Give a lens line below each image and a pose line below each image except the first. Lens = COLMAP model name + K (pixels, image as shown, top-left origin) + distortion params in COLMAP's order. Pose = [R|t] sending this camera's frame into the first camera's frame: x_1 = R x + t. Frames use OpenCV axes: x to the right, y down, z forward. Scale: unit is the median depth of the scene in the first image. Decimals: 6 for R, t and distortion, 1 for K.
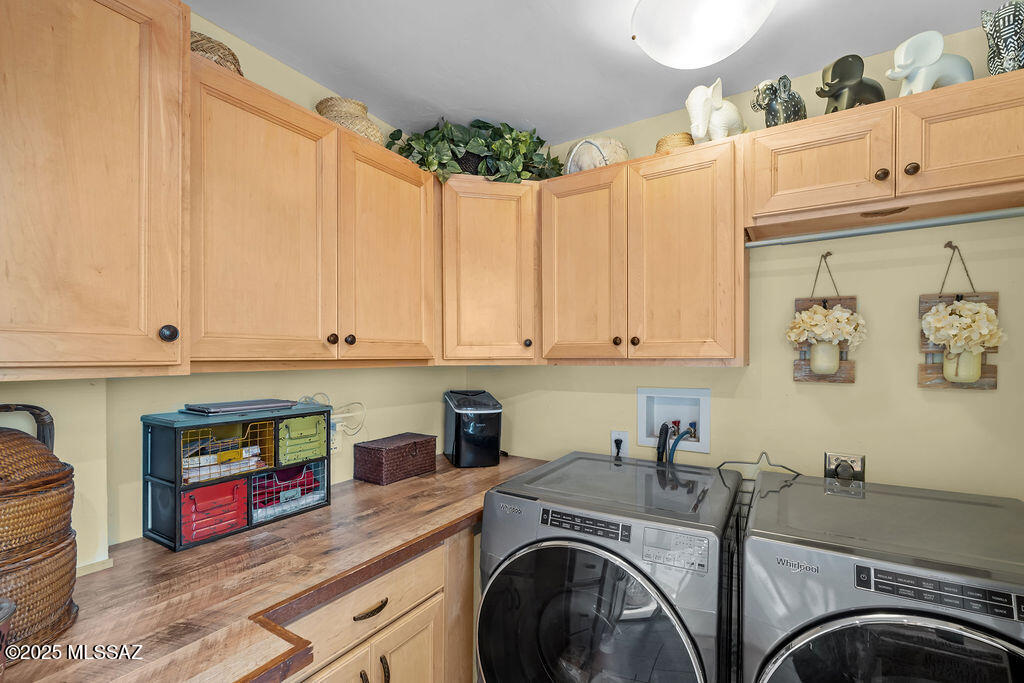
lens RADIAL K [[455.7, 0, 513.6], [0, 455.7, 361.4], [0, 0, 1]] dist [0.001128, -0.000151]
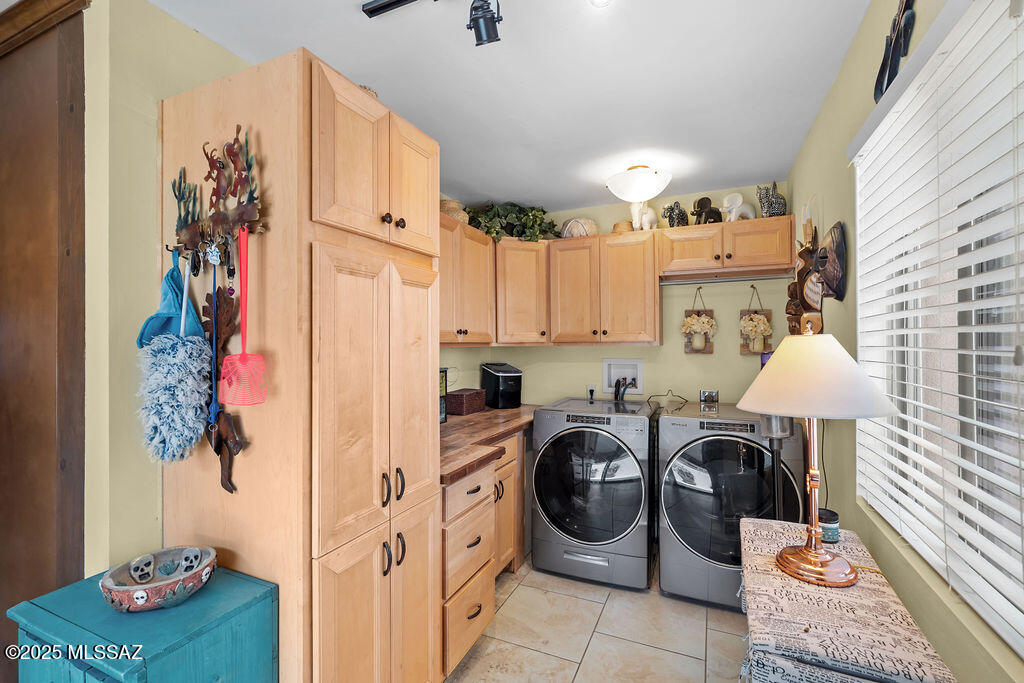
lens RADIAL K [[451.0, 0, 509.5], [0, 451.0, 341.5], [0, 0, 1]] dist [-0.004207, -0.000889]
pose [[0.991479, -0.003331, 0.130224, -0.355676], [0.005205, 0.999888, -0.014052, 0.016703], [-0.130163, 0.014610, 0.991385, -0.769167]]
